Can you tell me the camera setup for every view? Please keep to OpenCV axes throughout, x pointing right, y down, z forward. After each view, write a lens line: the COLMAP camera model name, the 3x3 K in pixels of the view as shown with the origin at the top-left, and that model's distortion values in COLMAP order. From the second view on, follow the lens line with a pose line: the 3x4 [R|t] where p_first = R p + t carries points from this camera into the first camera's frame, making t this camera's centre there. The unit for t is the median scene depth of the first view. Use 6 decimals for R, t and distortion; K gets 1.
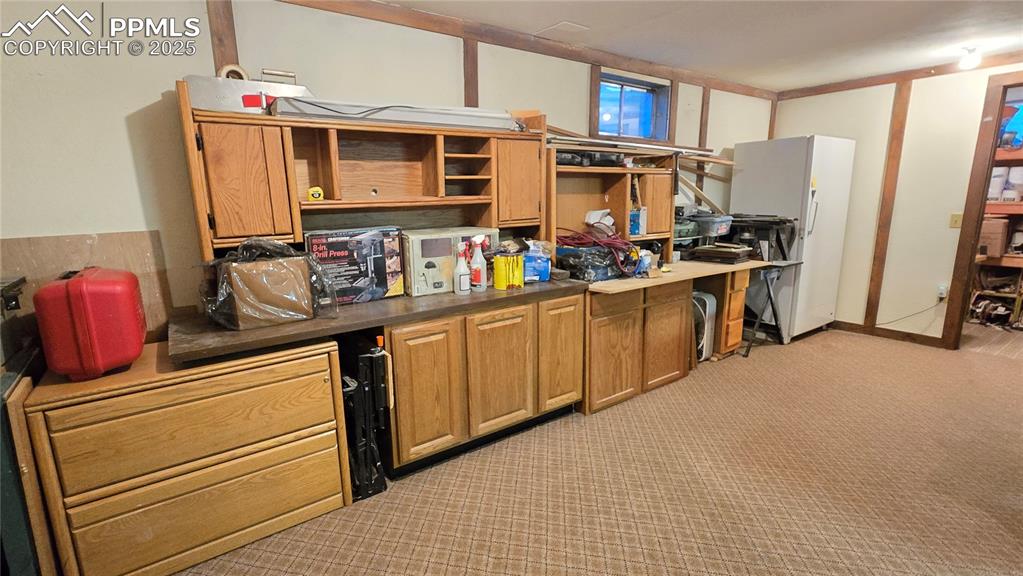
lens RADIAL K [[466.0, 0, 510.3], [0, 466.0, 286.8], [0, 0, 1]] dist [0.003067, 0.000278]
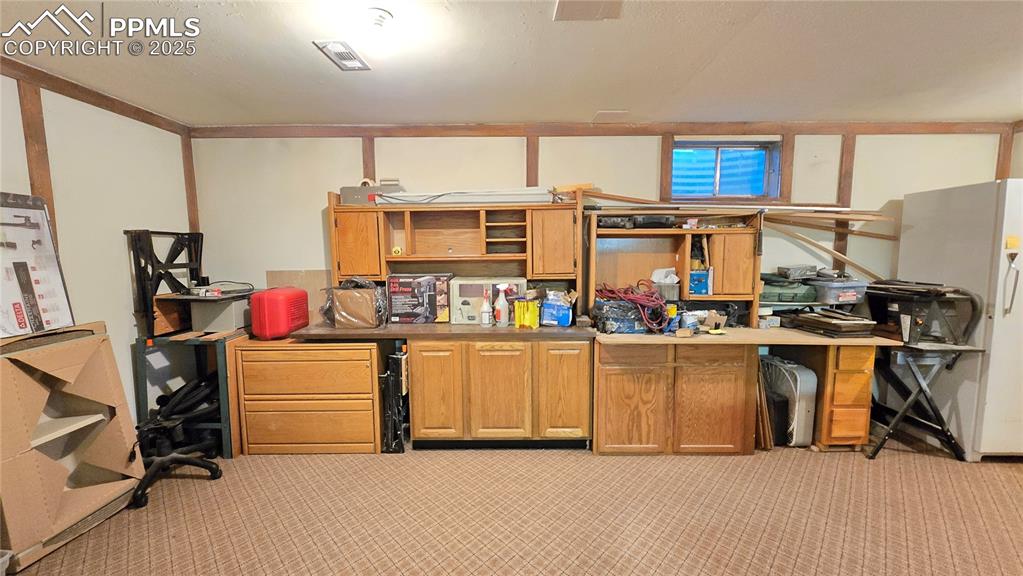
lens RADIAL K [[416.3, 0, 515.6], [0, 416.3, 291.0], [0, 0, 1]] dist [-0.000226, 0.000209]
pose [[0.813463, 0.067633, -0.577671, 0.567726], [-0.121931, 0.990976, -0.055678, -0.026520], [0.568692, 0.115728, 0.814369, 0.066561]]
